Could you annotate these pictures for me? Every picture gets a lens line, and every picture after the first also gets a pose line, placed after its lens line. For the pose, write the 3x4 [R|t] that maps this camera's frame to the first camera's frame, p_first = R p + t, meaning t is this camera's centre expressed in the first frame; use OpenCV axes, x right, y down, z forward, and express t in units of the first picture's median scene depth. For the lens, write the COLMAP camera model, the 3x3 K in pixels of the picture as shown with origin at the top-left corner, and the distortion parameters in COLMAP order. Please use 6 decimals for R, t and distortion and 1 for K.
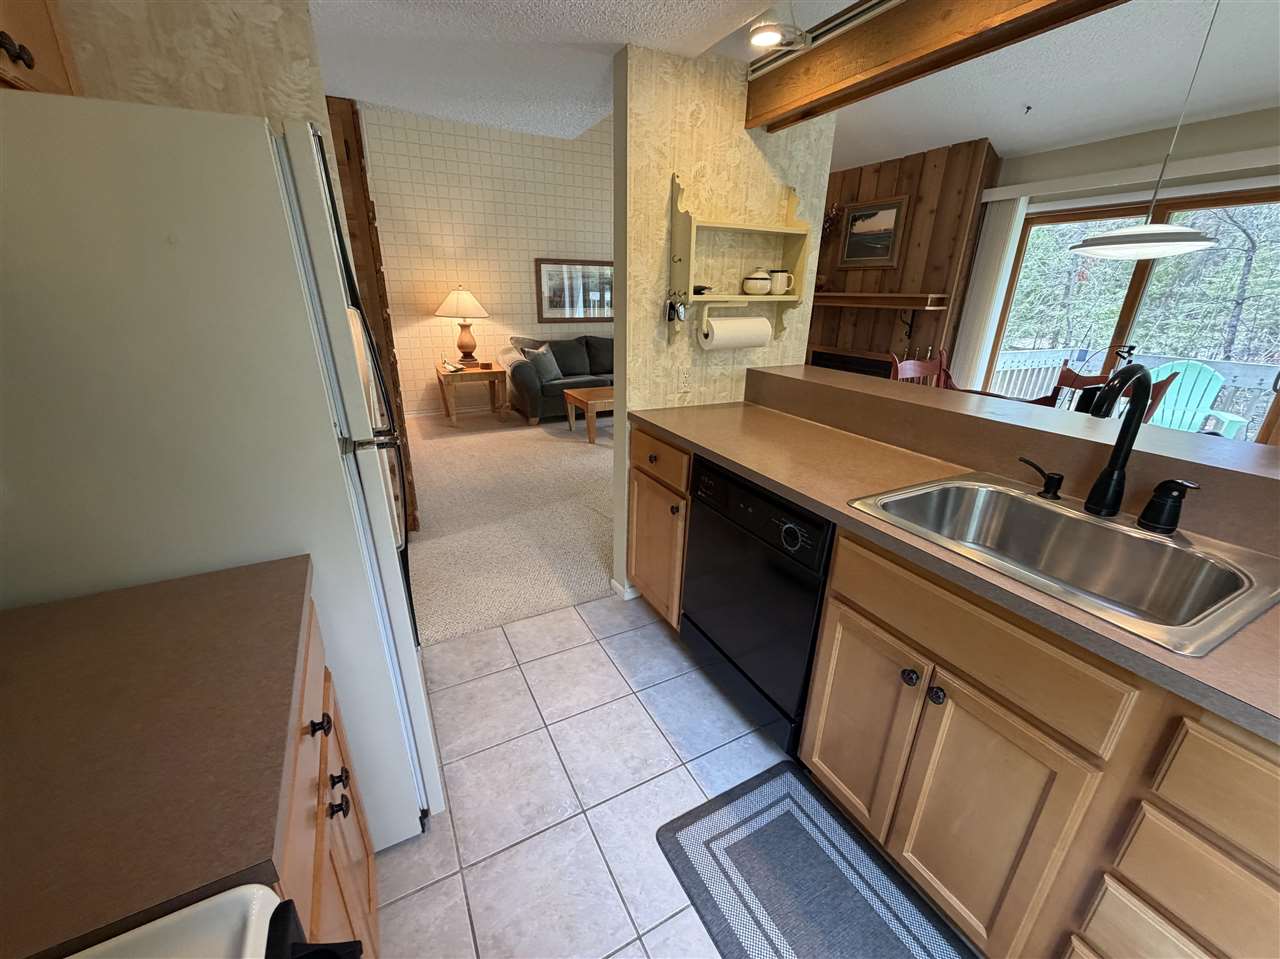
lens RADIAL K [[510.2, 0, 635.7], [0, 510.2, 480.5], [0, 0, 1]] dist [-0.002197, -0.000041]
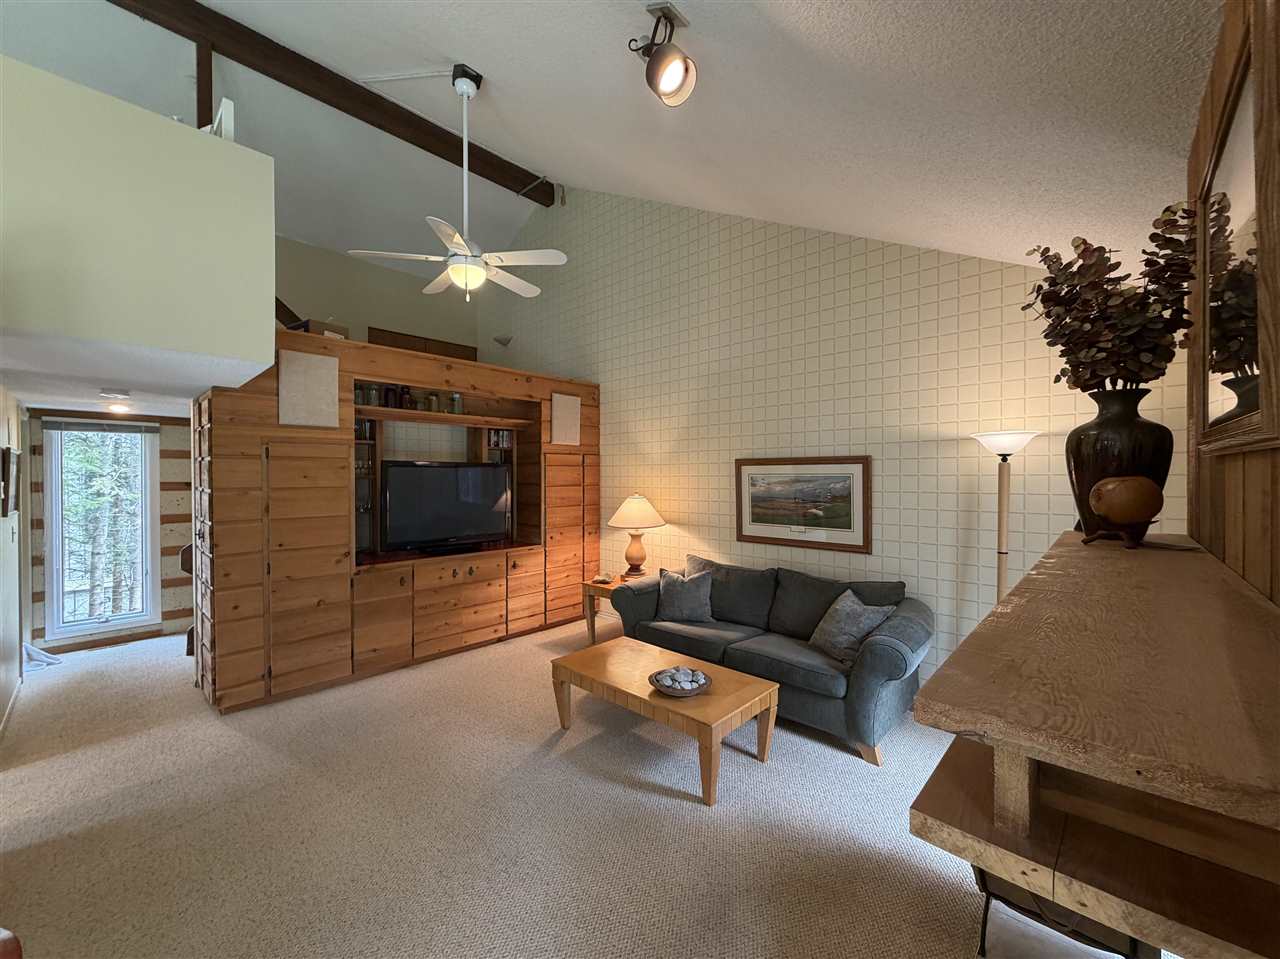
lens RADIAL K [[510.2, 0, 636.7], [0, 510.2, 479.1], [0, 0, 1]] dist [-0.002197, -0.000041]
pose [[0.322651, -0.006328, -0.946497, 0.450124], [-0.324696, 0.938559, -0.116961, -0.260558], [0.889083, 0.345062, 0.300773, 0.625387]]
